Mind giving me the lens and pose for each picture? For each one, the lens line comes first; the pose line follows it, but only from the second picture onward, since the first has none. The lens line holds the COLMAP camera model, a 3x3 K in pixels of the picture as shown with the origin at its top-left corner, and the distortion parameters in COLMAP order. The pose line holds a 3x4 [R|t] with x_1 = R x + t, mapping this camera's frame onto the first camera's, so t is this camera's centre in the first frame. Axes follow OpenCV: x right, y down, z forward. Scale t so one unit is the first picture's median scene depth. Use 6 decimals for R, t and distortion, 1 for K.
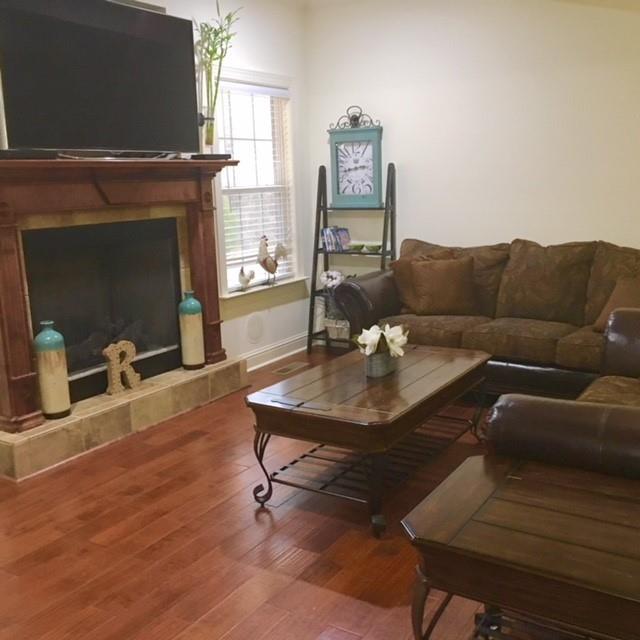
lens RADIAL K [[725.9, 0, 320.0], [0, 725.9, 320.0], [0, 0, 1]] dist [0.082064, -0.045849]
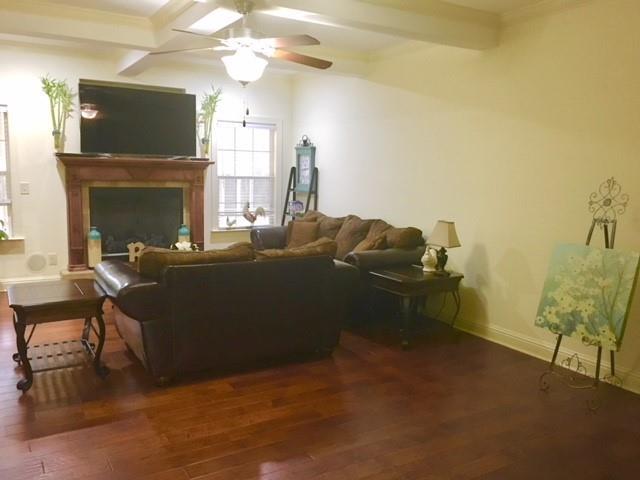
lens RADIAL K [[552.7, 0, 320.0], [0, 552.7, 240.0], [0, 0, 1]] dist [0.064714, -0.070637]
pose [[0.888491, 0.110982, -0.445271, 0.775017], [-0.140158, 0.989578, -0.033022, 0.000515], [0.436966, 0.091749, 0.894786, -0.184675]]
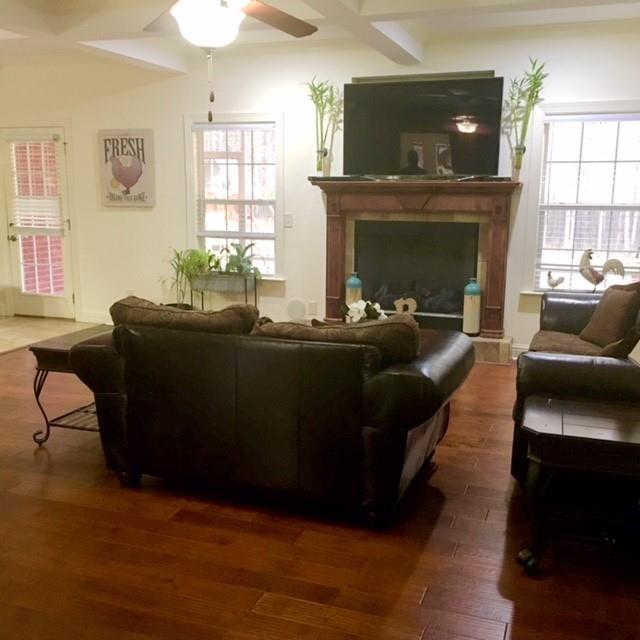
lens RADIAL K [[725.9, 0, 320.0], [0, 725.9, 320.0], [0, 0, 1]] dist [0.082064, -0.045849]
pose [[0.212825, 0.205291, -0.955281, 0.976525], [-0.208263, 0.964743, 0.160926, -0.113475], [0.954637, 0.164701, 0.248076, 0.378822]]
